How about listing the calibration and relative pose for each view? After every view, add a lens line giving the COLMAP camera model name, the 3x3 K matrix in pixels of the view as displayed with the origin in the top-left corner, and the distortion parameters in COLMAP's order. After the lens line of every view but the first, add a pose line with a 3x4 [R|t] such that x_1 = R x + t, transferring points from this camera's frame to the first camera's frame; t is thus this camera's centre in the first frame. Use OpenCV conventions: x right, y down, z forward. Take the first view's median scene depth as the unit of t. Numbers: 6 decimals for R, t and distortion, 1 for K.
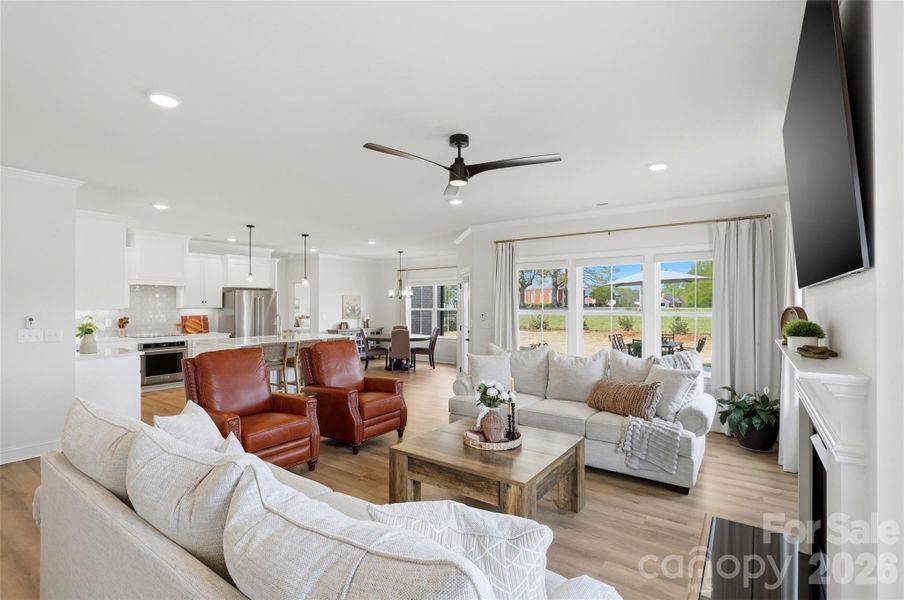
lens RADIAL K [[419.0, 0, 446.3], [0, 419.0, 301.2], [0, 0, 1]] dist [0.002620, 0.000263]
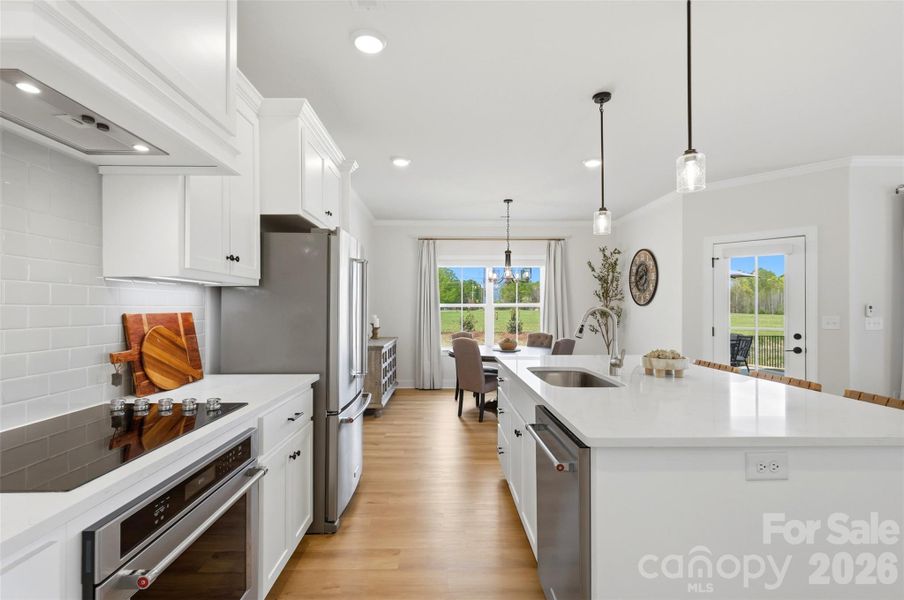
lens RADIAL K [[419.0, 0, 445.7], [0, 419.0, 300.1], [0, 0, 1]] dist [0.002620, 0.000263]
pose [[0.814172, 0.015359, 0.580420, -0.598252], [-0.009833, 0.999871, -0.012664, 0.027290], [-0.580540, 0.004604, 0.814219, 0.697908]]
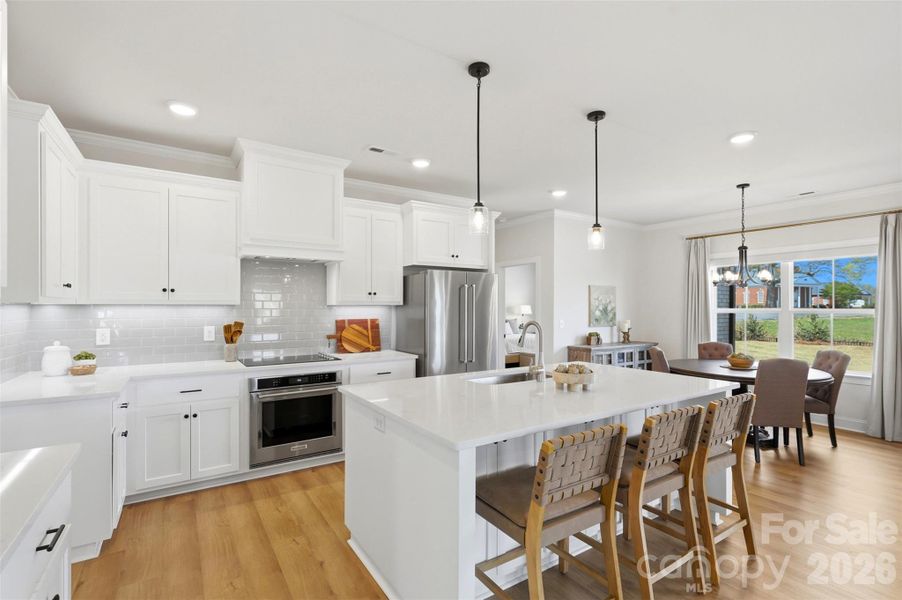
lens RADIAL K [[418.1, 0, 447.2], [0, 418.1, 307.3], [0, 0, 1]] dist [0.002620, 0.000263]
pose [[0.932091, 0.002909, -0.362214, -0.292250], [0.001106, 0.999940, 0.010876, 0.012718], [0.362224, -0.010538, 0.932032, 0.531149]]
